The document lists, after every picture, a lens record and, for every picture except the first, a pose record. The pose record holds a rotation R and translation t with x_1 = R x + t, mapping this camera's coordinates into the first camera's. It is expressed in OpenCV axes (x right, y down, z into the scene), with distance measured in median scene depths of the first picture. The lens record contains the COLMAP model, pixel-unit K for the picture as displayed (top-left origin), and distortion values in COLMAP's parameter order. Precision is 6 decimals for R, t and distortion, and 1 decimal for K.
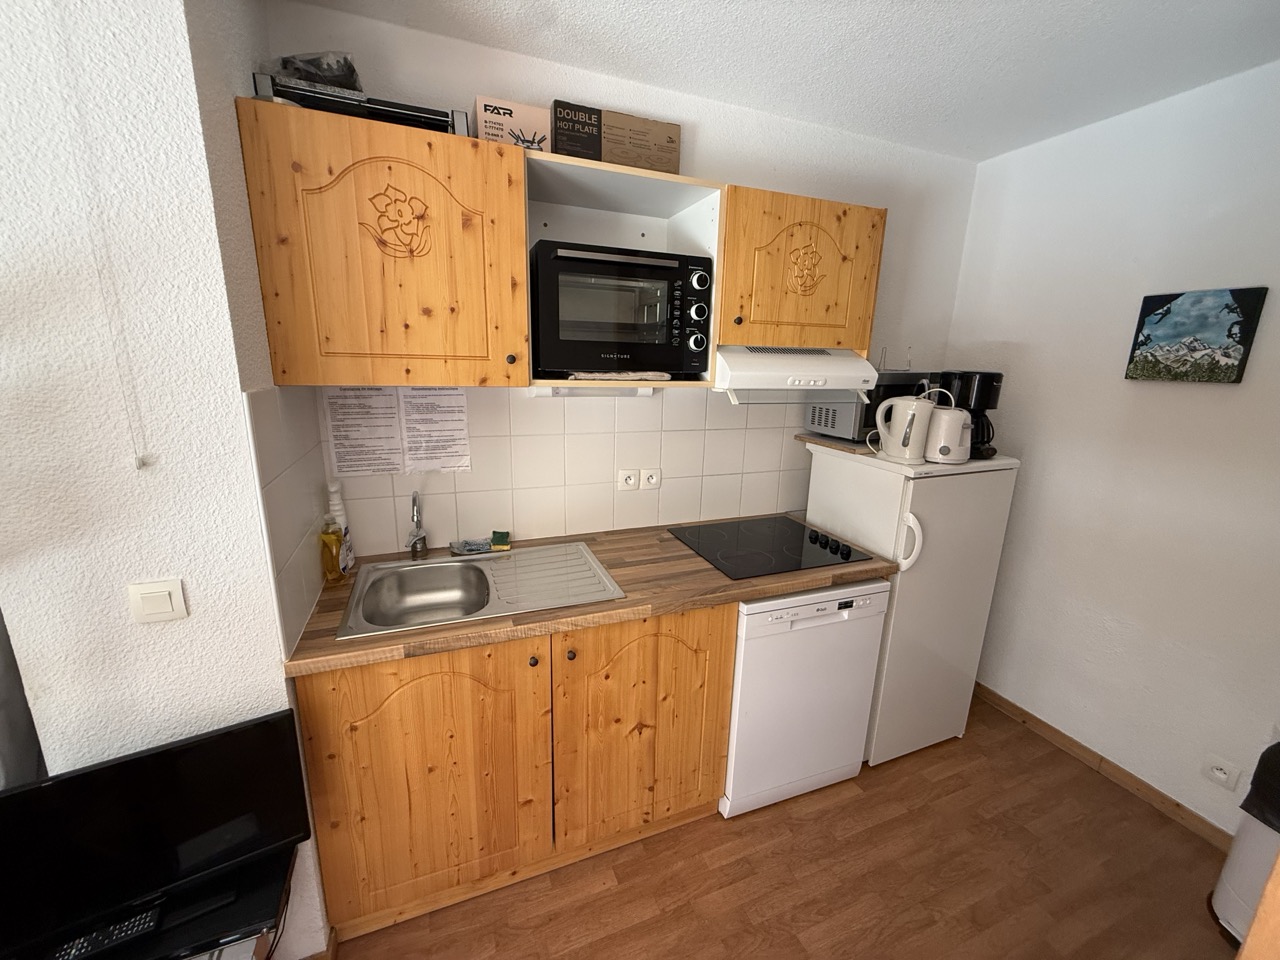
lens RADIAL K [[512.5, 0, 634.6], [0, 512.5, 480.3], [0, 0, 1]] dist [-0.000647, -0.000208]
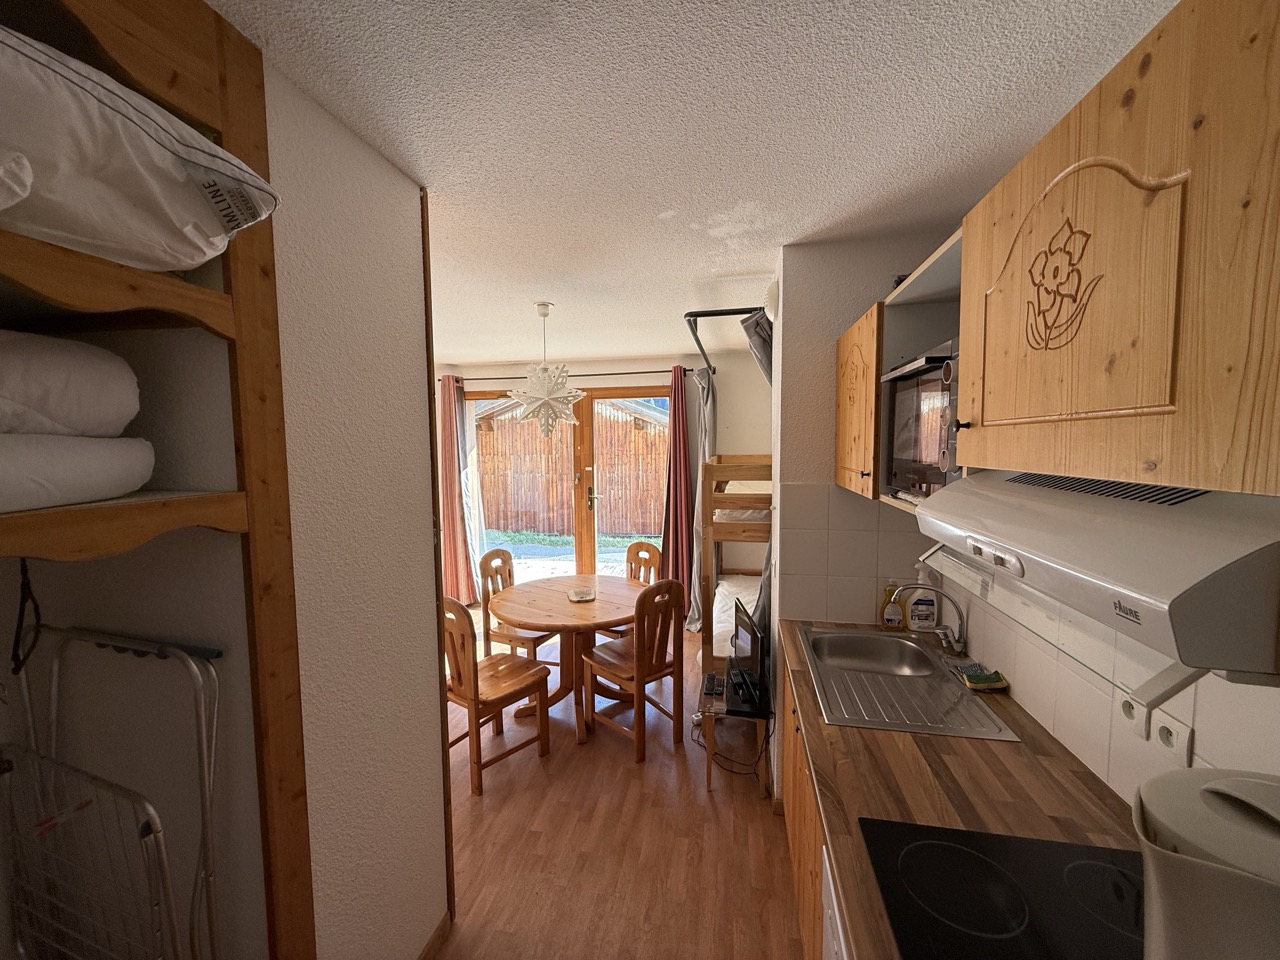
lens RADIAL K [[510.0, 0, 637.6], [0, 510.0, 480.4], [0, 0, 1]] dist [-0.000986, 0.000645]
pose [[-0.538029, 0.041618, -0.841898, 0.883691], [-0.198052, 0.964579, 0.174251, -0.278718], [0.819329, 0.260491, -0.510729, 1.011892]]
